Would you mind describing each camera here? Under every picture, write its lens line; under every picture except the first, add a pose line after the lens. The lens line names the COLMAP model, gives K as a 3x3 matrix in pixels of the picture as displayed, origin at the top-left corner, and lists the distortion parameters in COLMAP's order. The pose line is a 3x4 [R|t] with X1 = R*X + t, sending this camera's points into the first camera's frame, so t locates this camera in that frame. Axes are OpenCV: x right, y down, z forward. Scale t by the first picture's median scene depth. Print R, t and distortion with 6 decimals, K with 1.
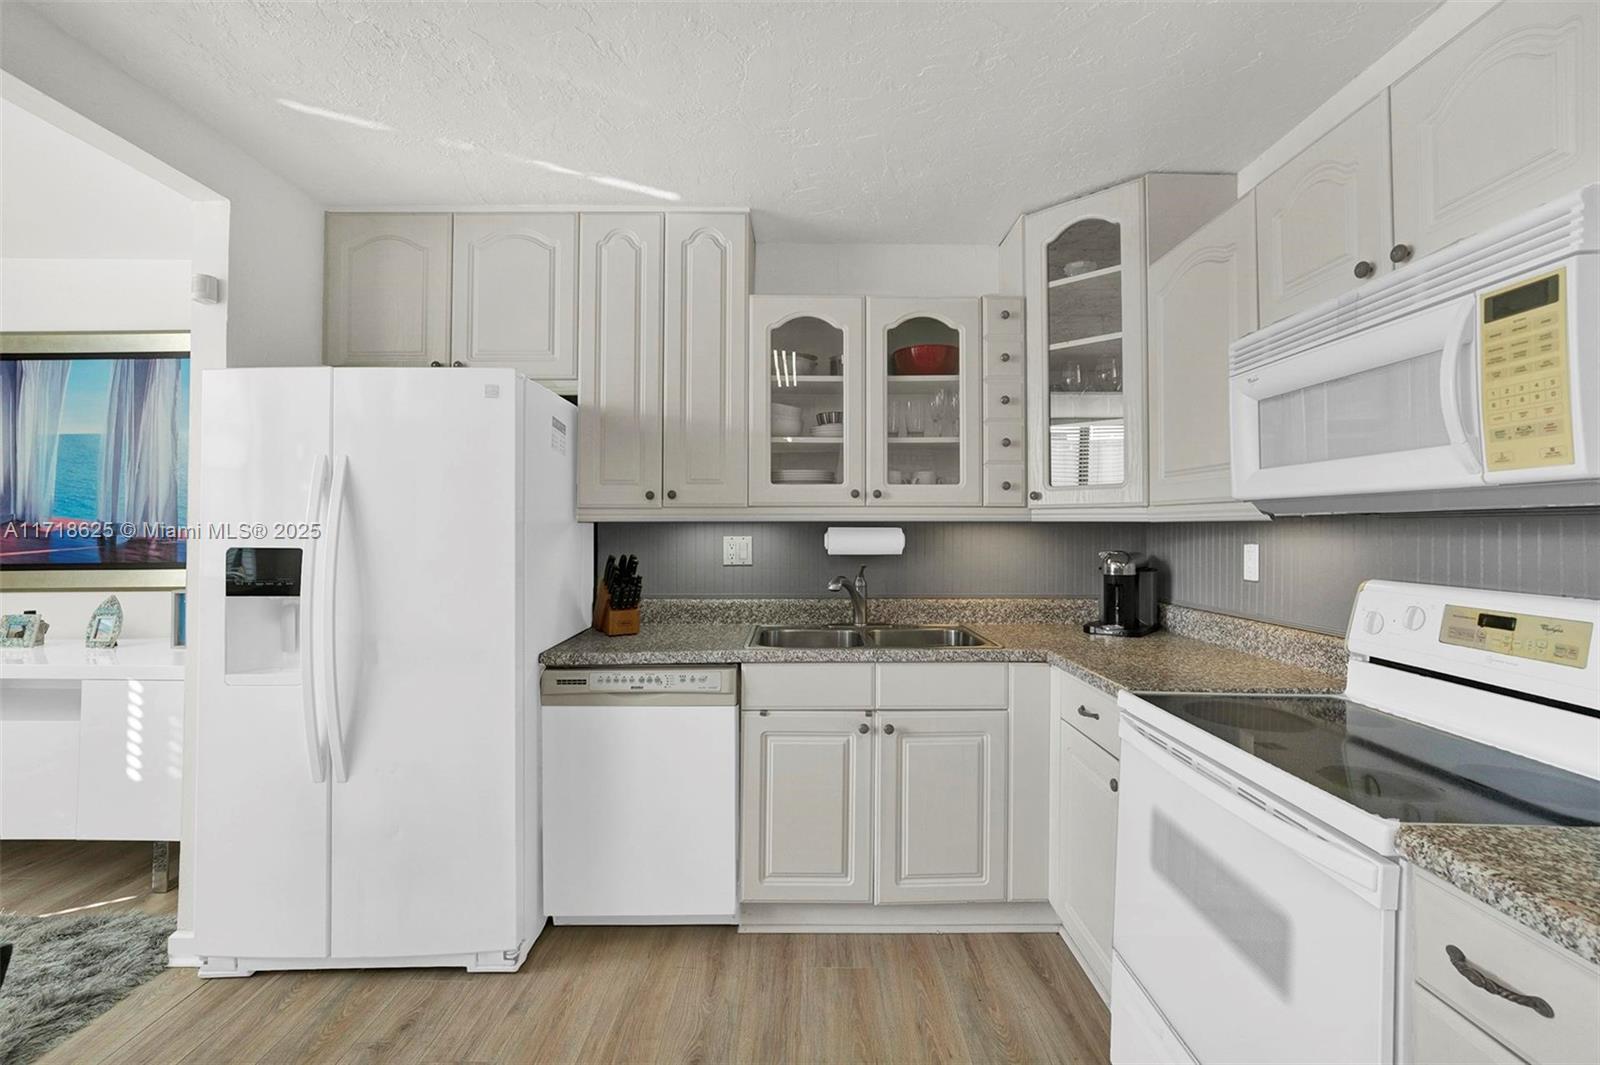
lens RADIAL K [[705.1, 0, 800.0], [0, 705.1, 532.5], [0, 0, 1]] dist [-0.025749, 0.000032]
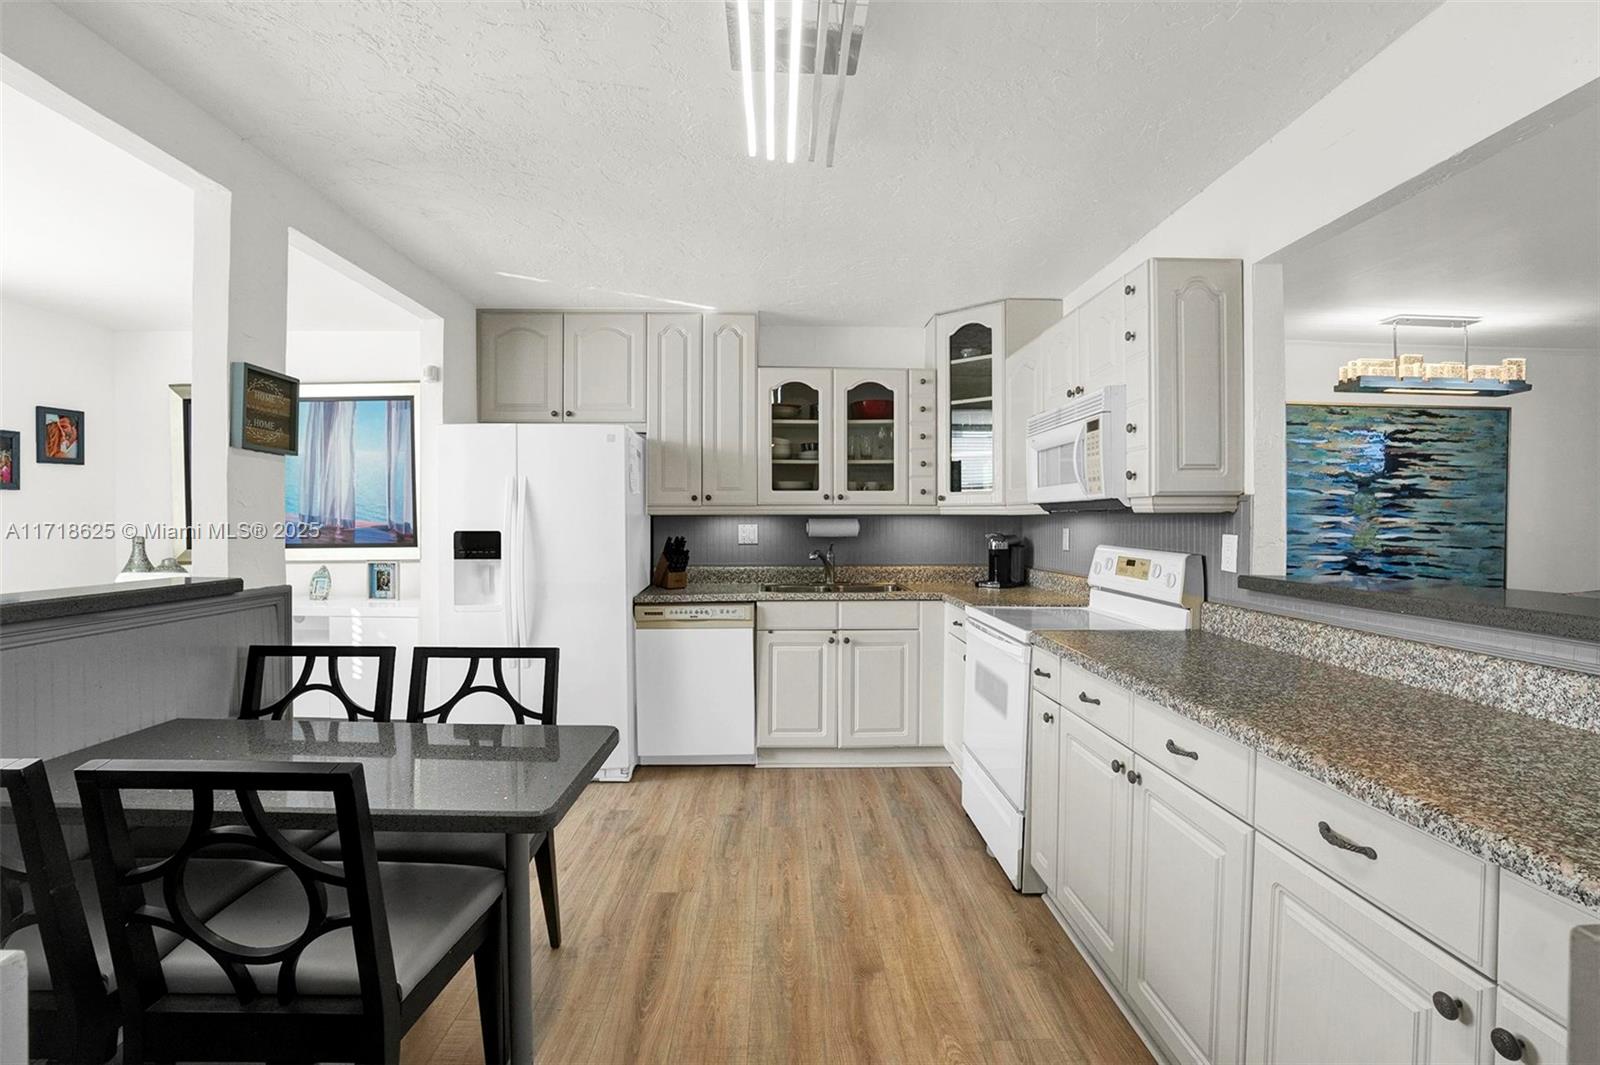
lens RADIAL K [[658.0, 0, 800.0], [0, 658.0, 532.5], [0, 0, 1]] dist [-0.000934, -0.000195]
pose [[0.999419, -0.001797, 0.034026, -0.030377], [0.001260, 0.999874, 0.015801, 0.000439], [-0.034050, -0.015749, 0.999296, -0.460959]]
